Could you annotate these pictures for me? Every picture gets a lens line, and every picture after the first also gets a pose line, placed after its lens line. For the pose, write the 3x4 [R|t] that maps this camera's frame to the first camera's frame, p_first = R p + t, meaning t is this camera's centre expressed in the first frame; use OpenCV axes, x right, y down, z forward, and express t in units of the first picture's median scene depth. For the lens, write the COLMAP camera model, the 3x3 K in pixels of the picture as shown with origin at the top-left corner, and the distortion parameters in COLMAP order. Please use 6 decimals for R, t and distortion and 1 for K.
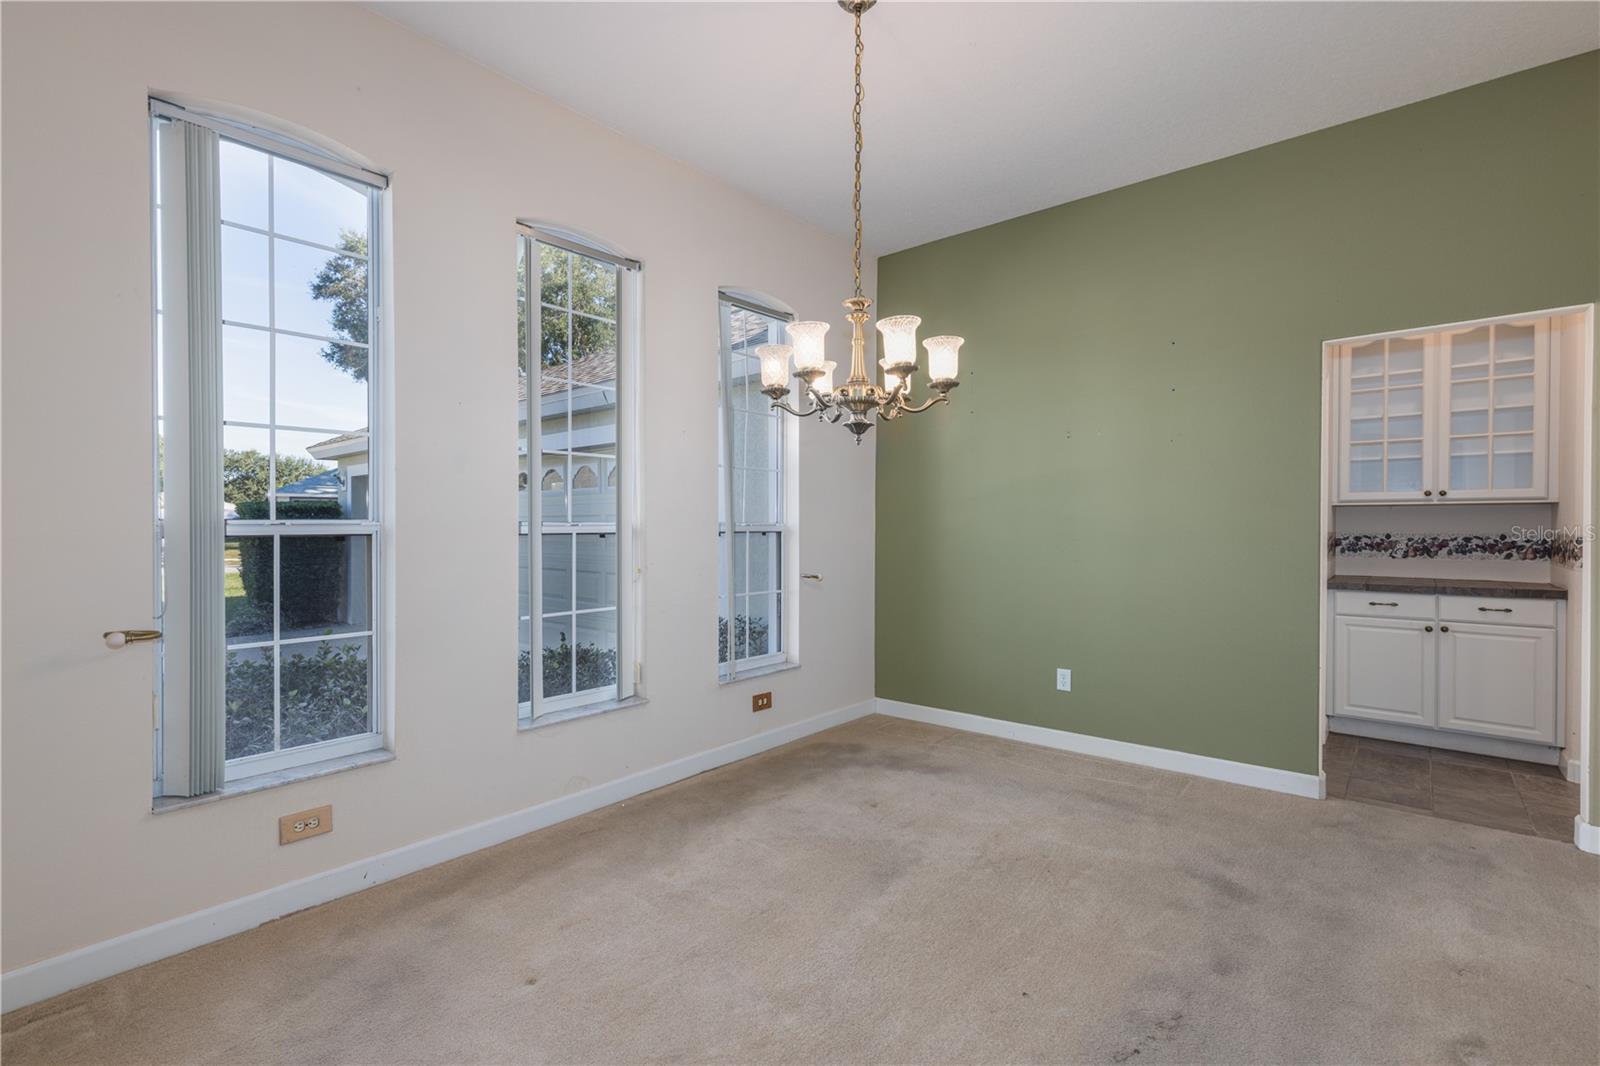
lens RADIAL K [[725.3, 0, 799.6], [0, 725.3, 528.2], [0, 0, 1]] dist [0.003817, 0.000001]
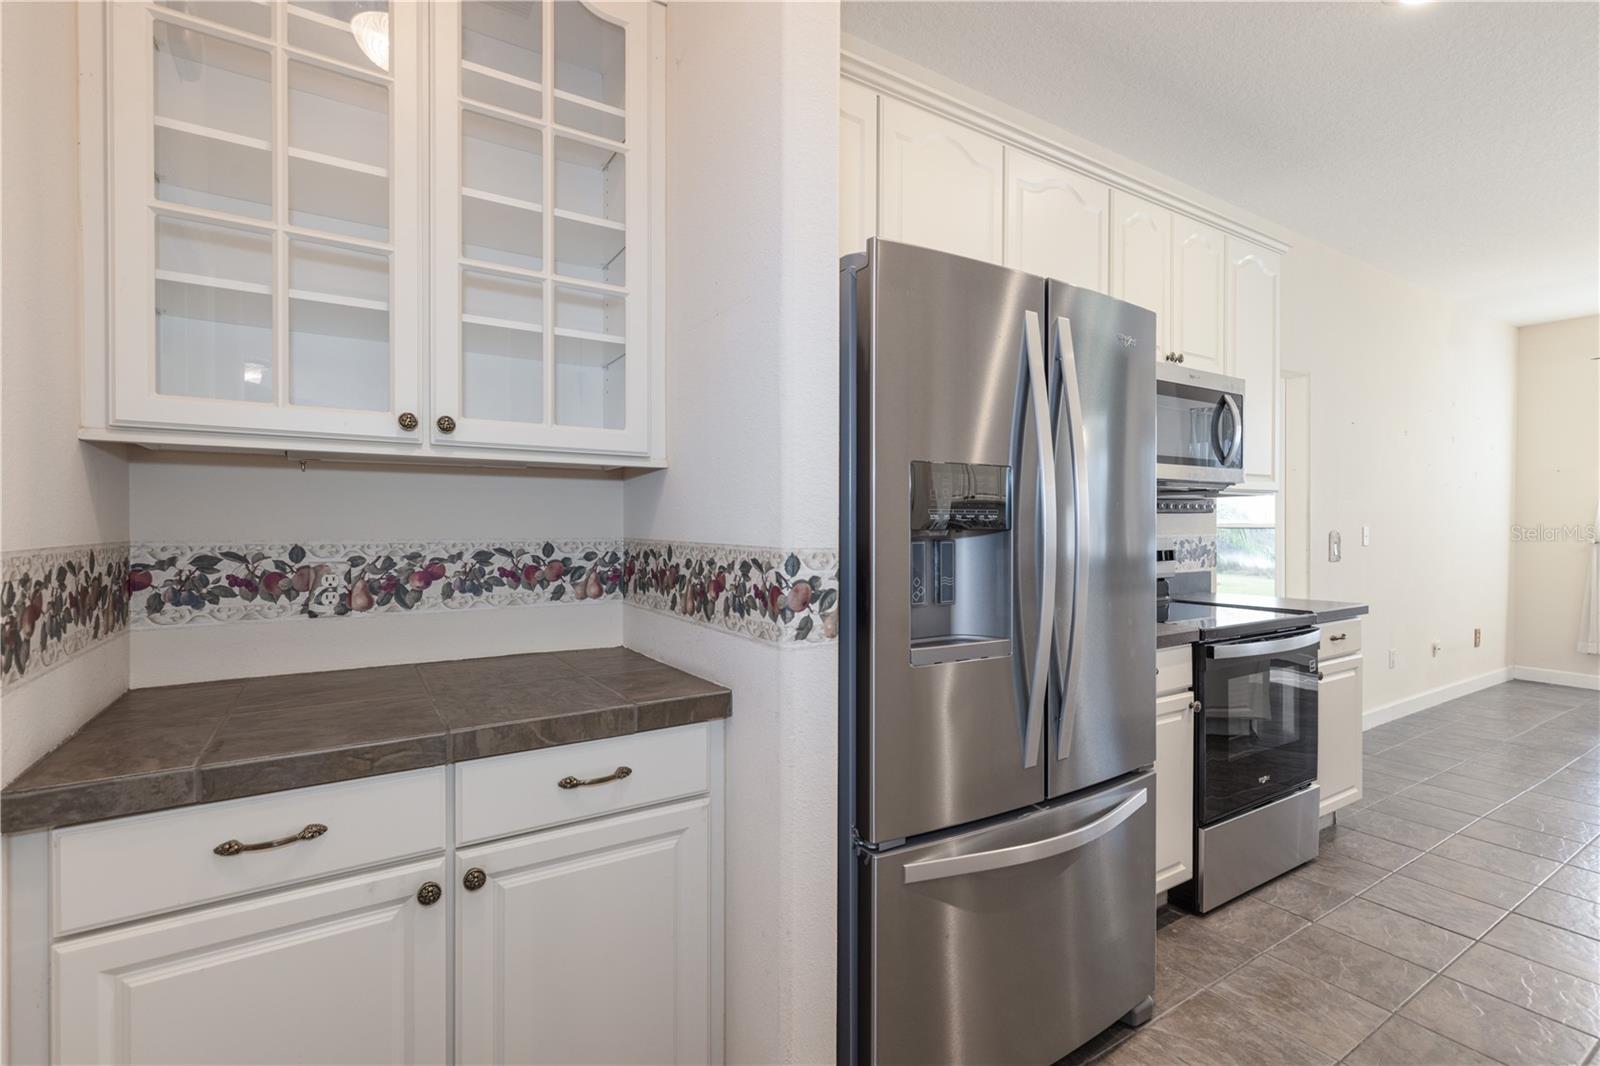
lens RADIAL K [[725.3, 0, 793.3], [0, 725.3, 534.5], [0, 0, 1]] dist [0.003817, 0.000001]
pose [[0.303508, -0.011120, 0.952764, 0.617491], [0.001972, 0.999937, 0.011042, -0.000870], [-0.952827, -0.001472, 0.303511, 0.750548]]
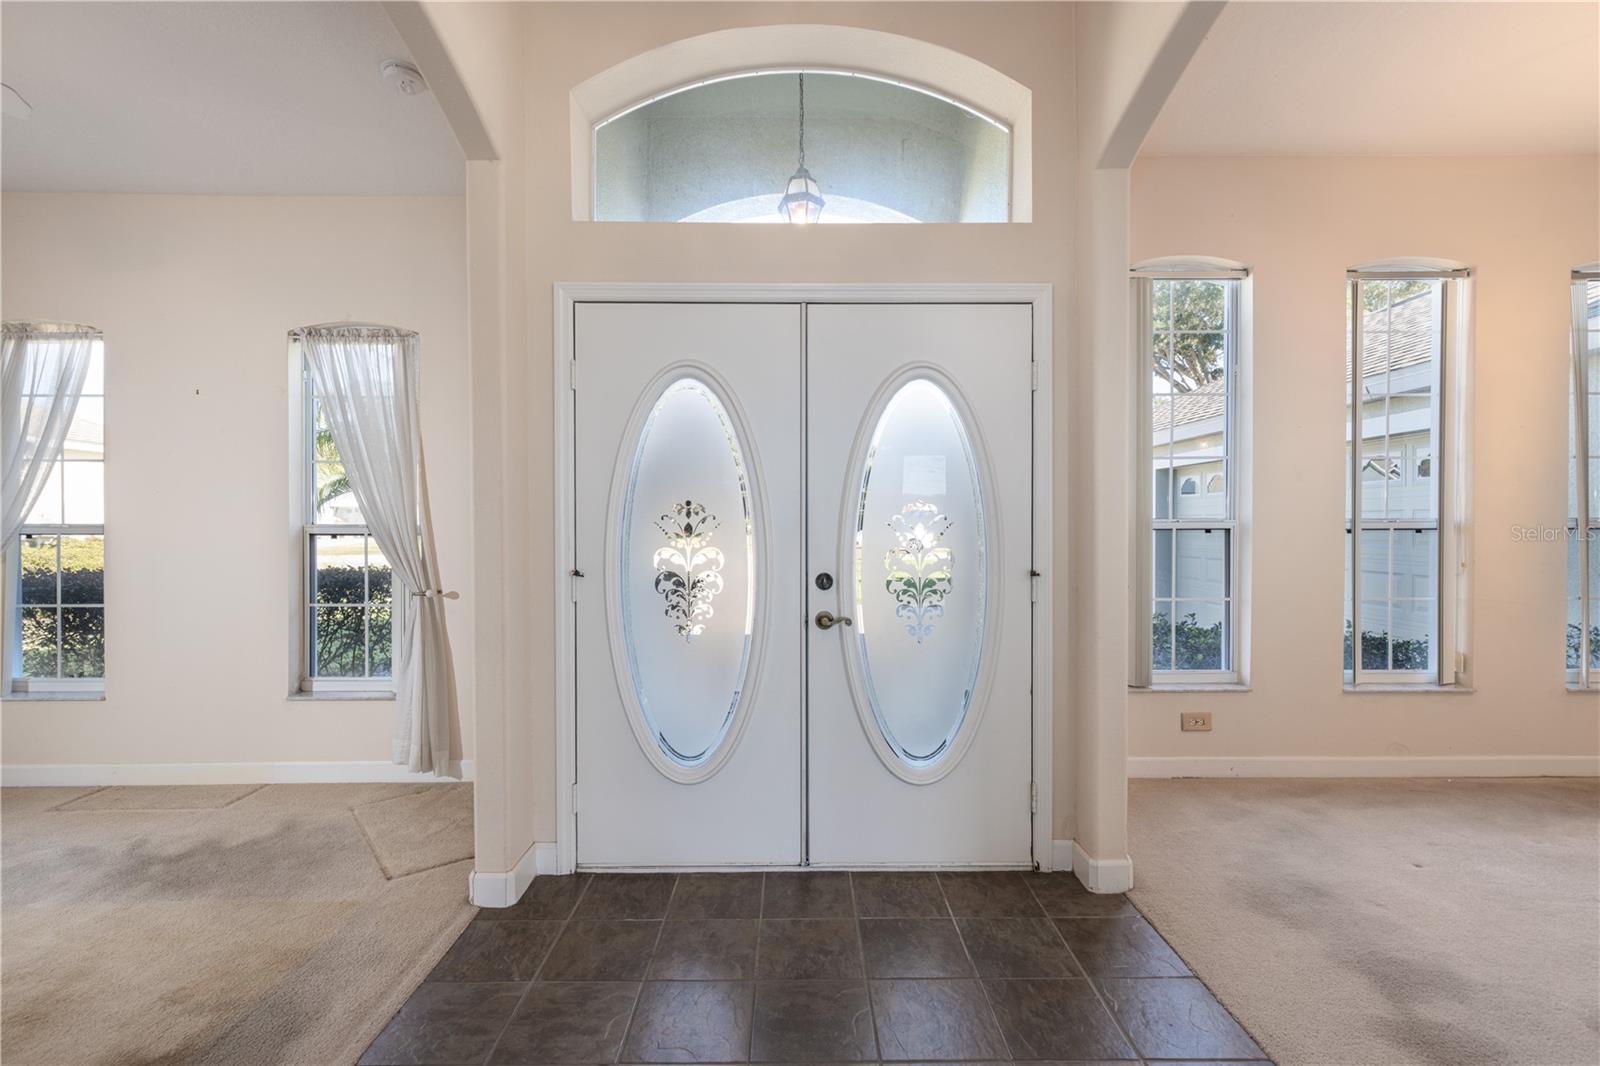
lens RADIAL K [[725.3, 0, 805.5], [0, 725.3, 516.2], [0, 0, 1]] dist [0.003817, 0.000001]
pose [[0.659741, 0.009180, -0.751437, -0.050377], [-0.001295, 0.999938, 0.011079, -0.018588], [0.751492, -0.006336, 0.659712, -0.343267]]
